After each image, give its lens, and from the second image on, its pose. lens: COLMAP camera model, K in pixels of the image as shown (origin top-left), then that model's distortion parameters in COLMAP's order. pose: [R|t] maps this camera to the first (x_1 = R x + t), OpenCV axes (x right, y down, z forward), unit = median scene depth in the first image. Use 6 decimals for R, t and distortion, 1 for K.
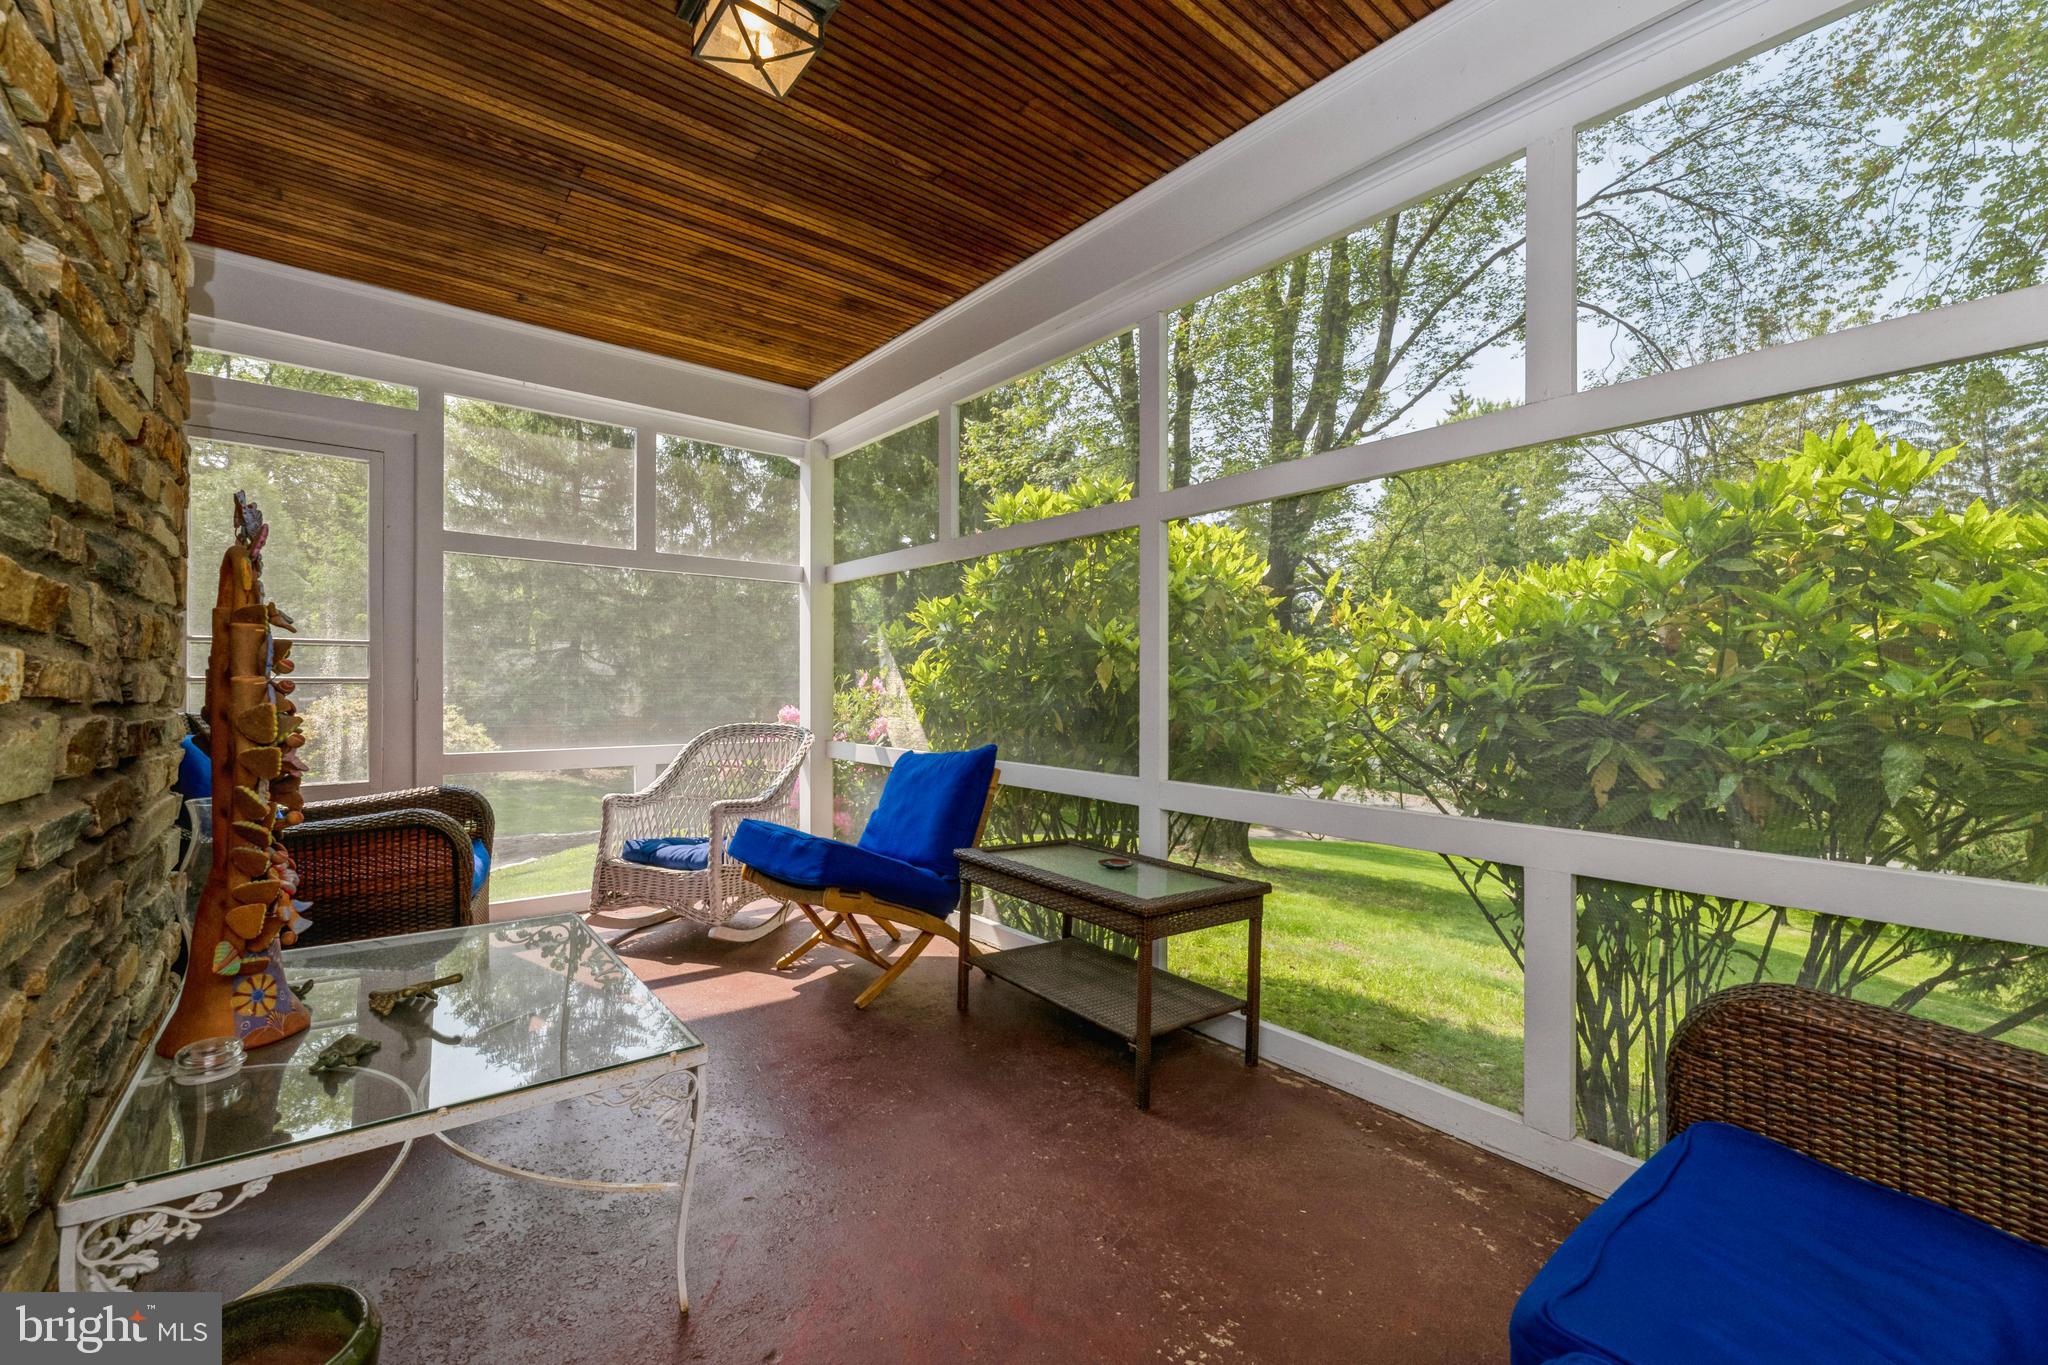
lens RADIAL K [[834.5, 0, 1024.4], [0, 834.5, 685.3], [0, 0, 1]] dist [-0.003603, -0.000340]
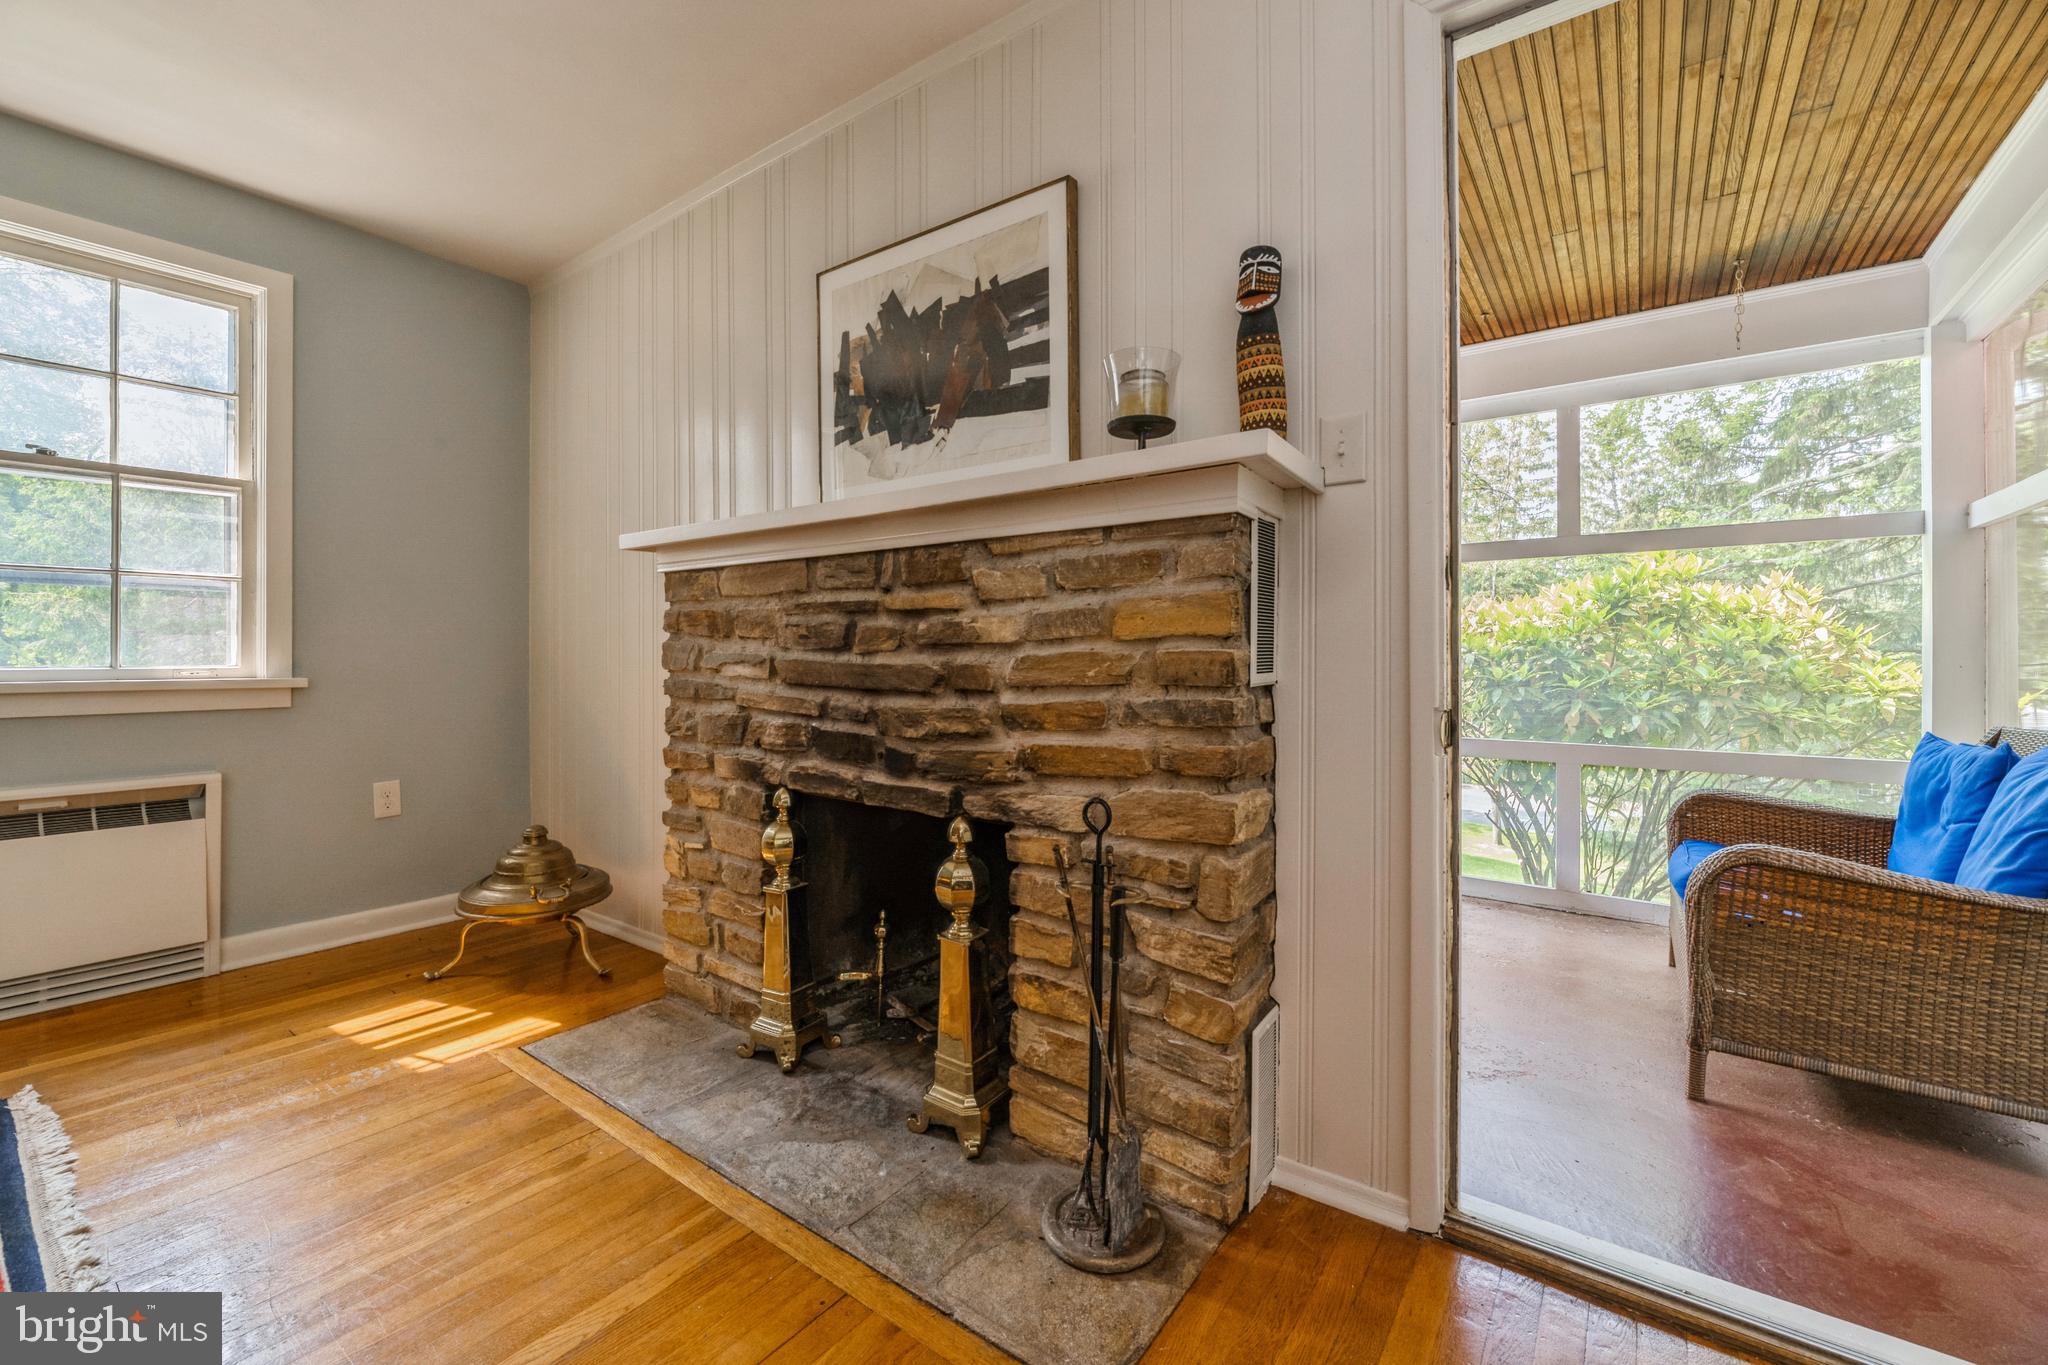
lens RADIAL K [[834.5, 0, 1029.1], [0, 834.5, 663.5], [0, 0, 1]] dist [-0.003603, -0.000340]
pose [[0.968505, -0.001100, 0.248990, -1.077539], [-0.001541, 0.999945, 0.010412, -0.040280], [-0.248988, -0.010467, 0.968450, -0.614119]]
